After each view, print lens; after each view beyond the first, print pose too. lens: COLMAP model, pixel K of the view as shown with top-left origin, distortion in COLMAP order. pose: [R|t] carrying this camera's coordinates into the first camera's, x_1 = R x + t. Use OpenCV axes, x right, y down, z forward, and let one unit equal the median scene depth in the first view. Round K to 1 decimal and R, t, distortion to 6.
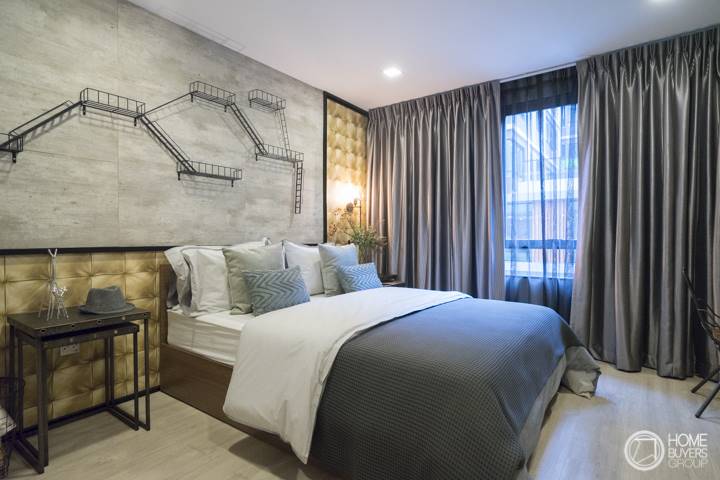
lens RADIAL K [[379.5, 0, 360.0], [0, 379.5, 240.0], [0, 0, 1]] dist [-0.050192, 0.031155]
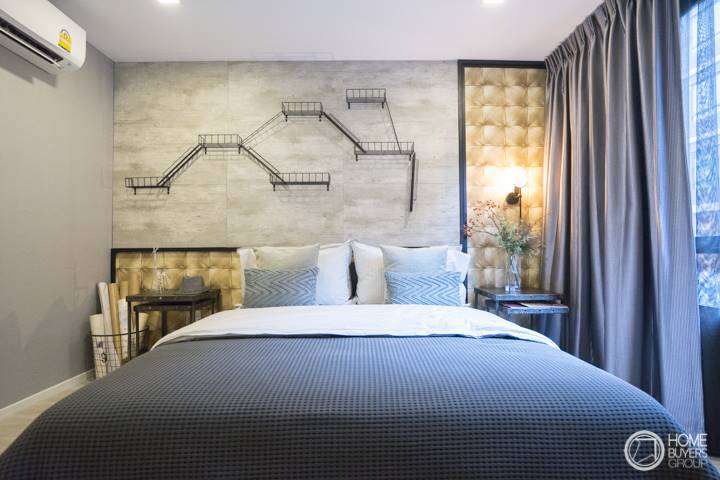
lens RADIAL K [[379.5, 0, 360.0], [0, 379.5, 240.0], [0, 0, 1]] dist [-0.050192, 0.031155]
pose [[0.597558, -0.017377, -0.801637, 0.481424], [0.000400, 0.999771, -0.021374, 0.014370], [0.801825, 0.012451, 0.597429, 0.395993]]
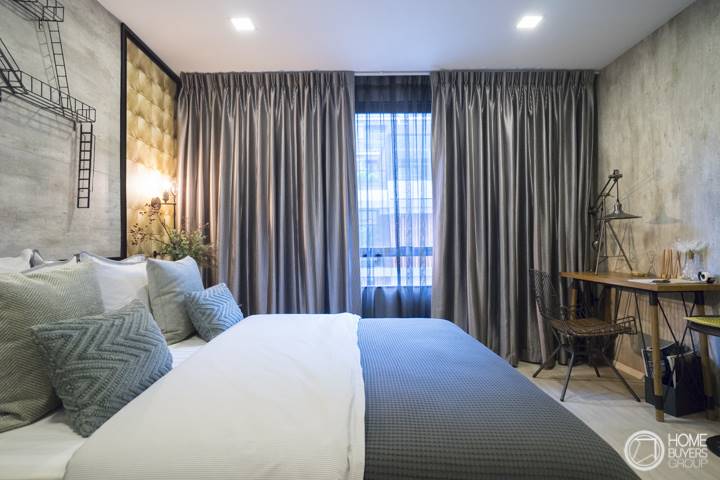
lens RADIAL K [[379.5, 0, 360.0], [0, 379.5, 240.0], [0, 0, 1]] dist [-0.050192, 0.031155]
pose [[0.802123, -0.001024, 0.597157, -0.171025], [0.013612, 0.999770, -0.016569, -0.003957], [-0.597003, 0.021419, 0.801953, 0.279395]]
